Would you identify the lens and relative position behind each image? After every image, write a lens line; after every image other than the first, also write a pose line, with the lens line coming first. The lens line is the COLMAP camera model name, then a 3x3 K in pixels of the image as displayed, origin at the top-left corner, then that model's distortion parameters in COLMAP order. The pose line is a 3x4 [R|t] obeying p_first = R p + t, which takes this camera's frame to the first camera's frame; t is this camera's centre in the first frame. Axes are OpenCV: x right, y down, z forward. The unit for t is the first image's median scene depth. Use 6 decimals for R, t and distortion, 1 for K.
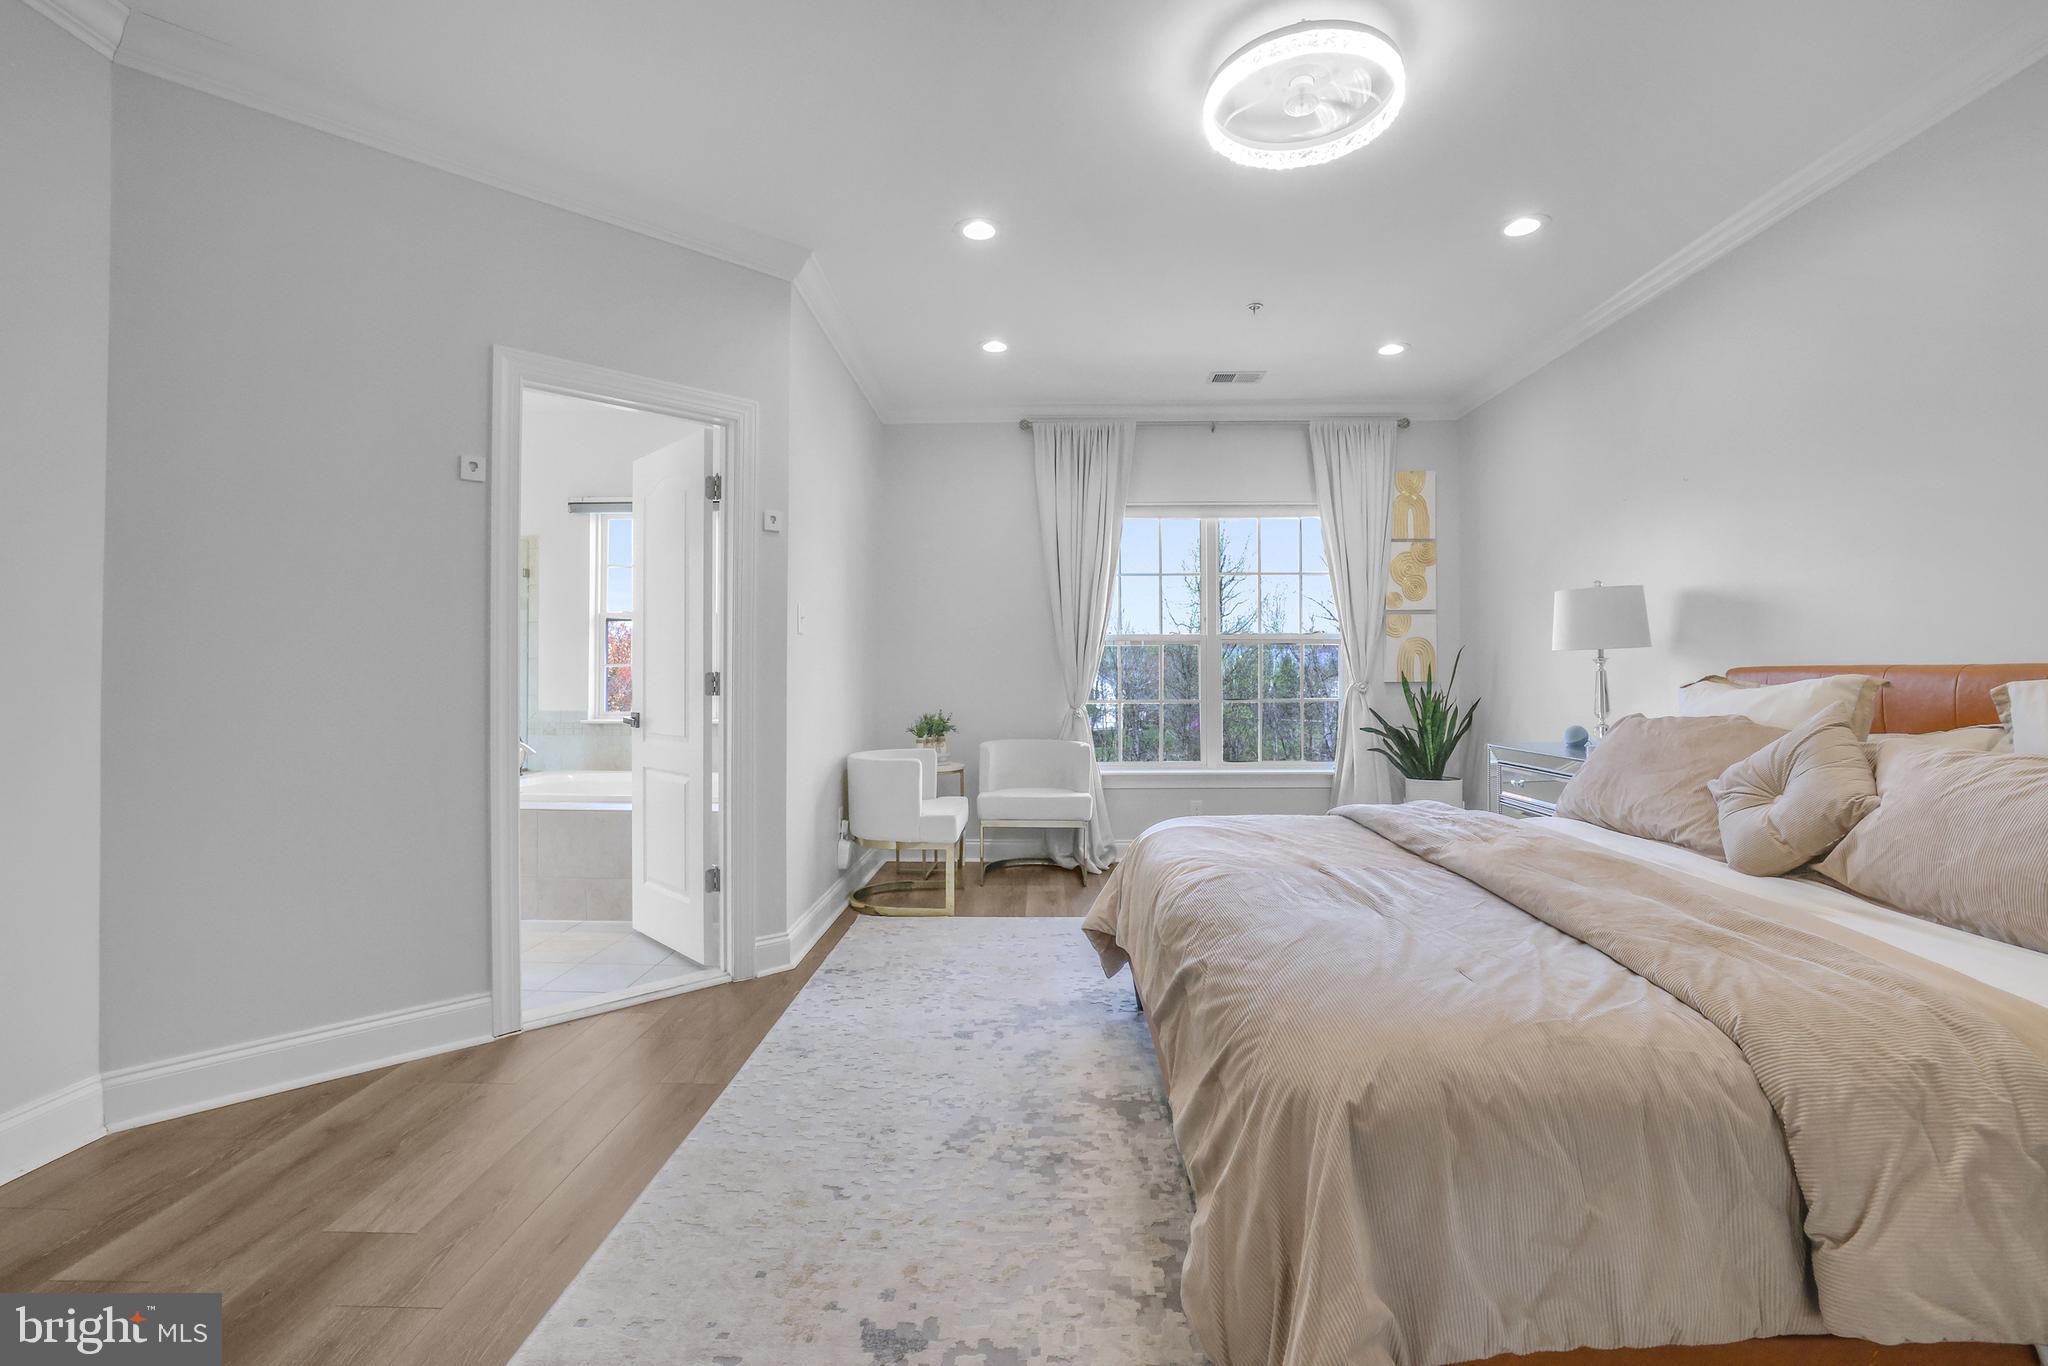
lens RADIAL K [[907.0, 0, 1020.8], [0, 907.0, 674.5], [0, 0, 1]] dist [-0.053642, 0.021231]
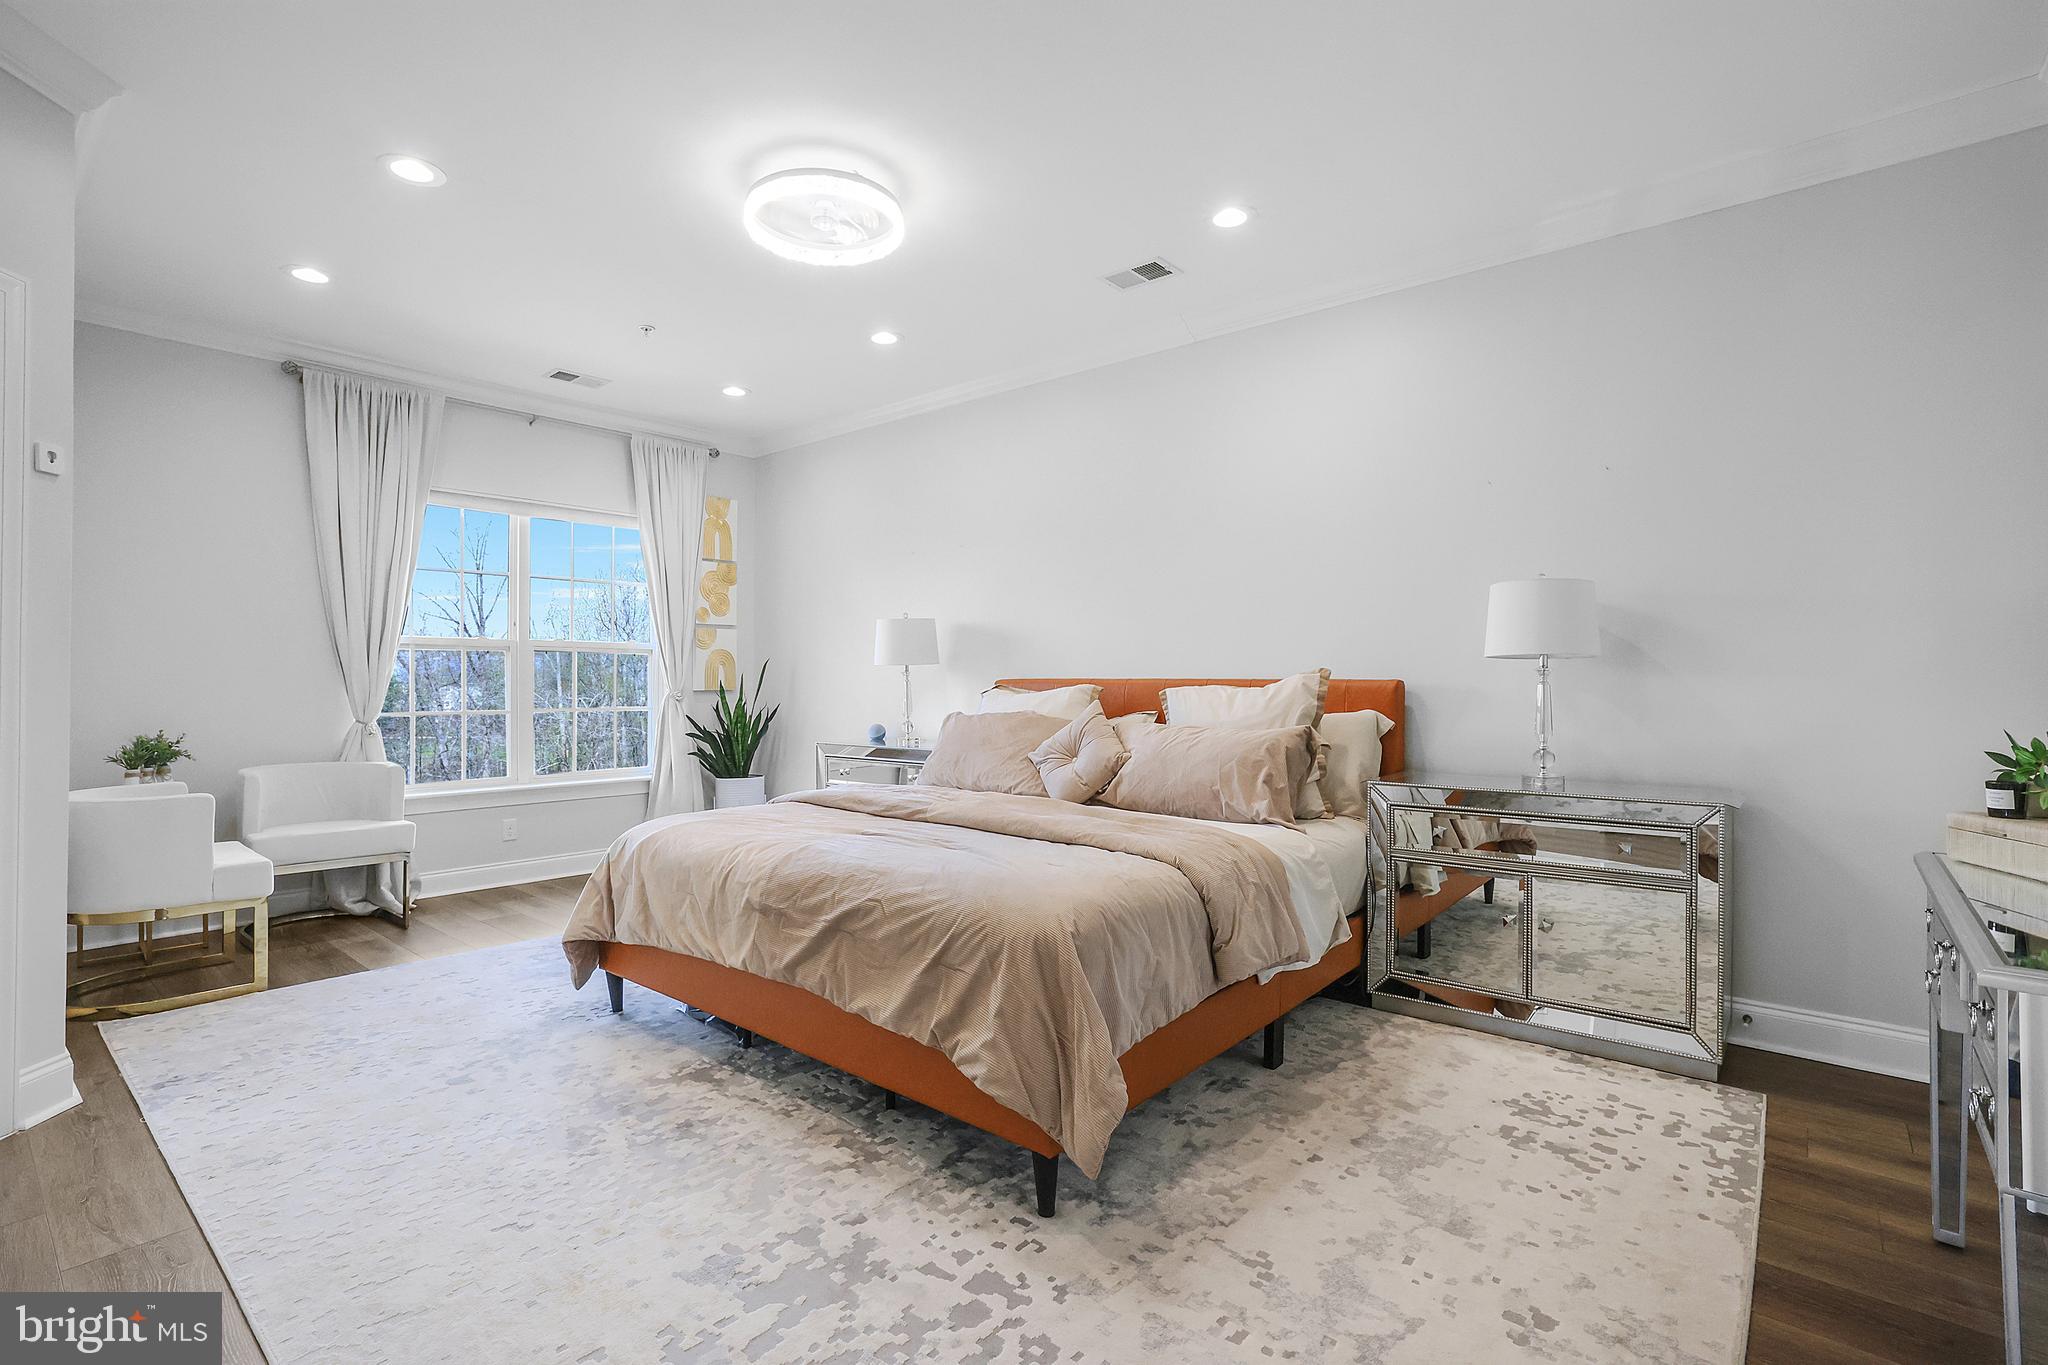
lens RADIAL K [[957.4, 0, 1023.5], [0, 957.4, 679.2], [0, 0, 1]] dist [-0.042233, 0.020346]
pose [[0.627020, 0.005960, 0.778980, -0.369027], [-0.002579, 0.999981, -0.005575, 0.000411], [-0.778999, 0.001487, 0.627024, -0.029504]]
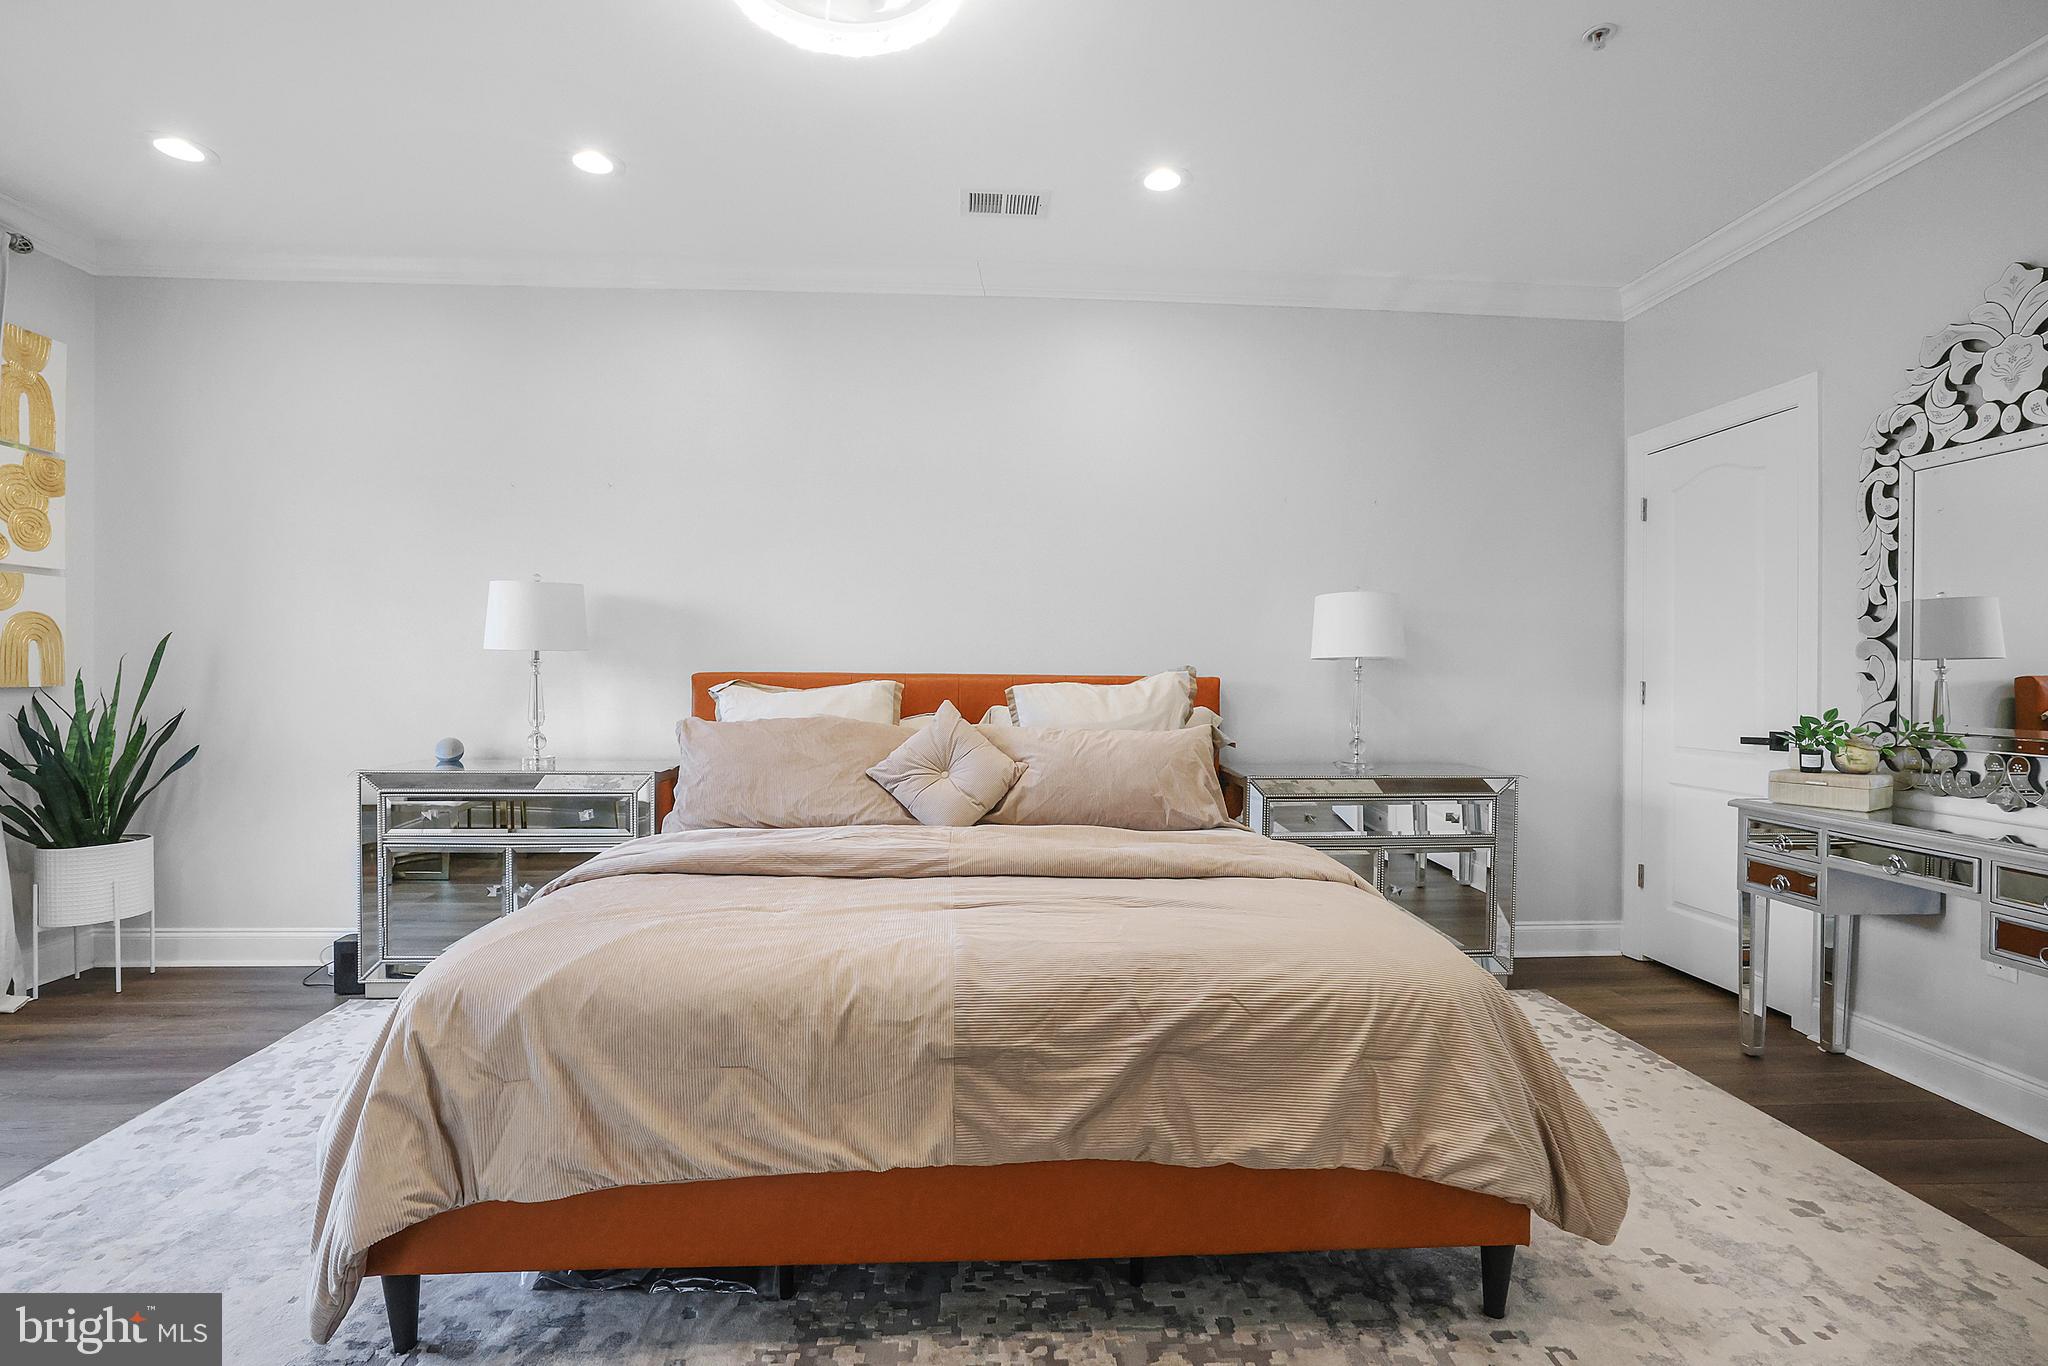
lens RADIAL K [[957.4, 0, 1023.5], [0, 957.4, 679.7], [0, 0, 1]] dist [-0.042233, 0.020346]
pose [[-0.085925, -0.003599, 0.996295, -0.370536], [-0.006529, 0.999974, 0.003049, -0.004778], [-0.996280, -0.006243, -0.085946, 0.624090]]
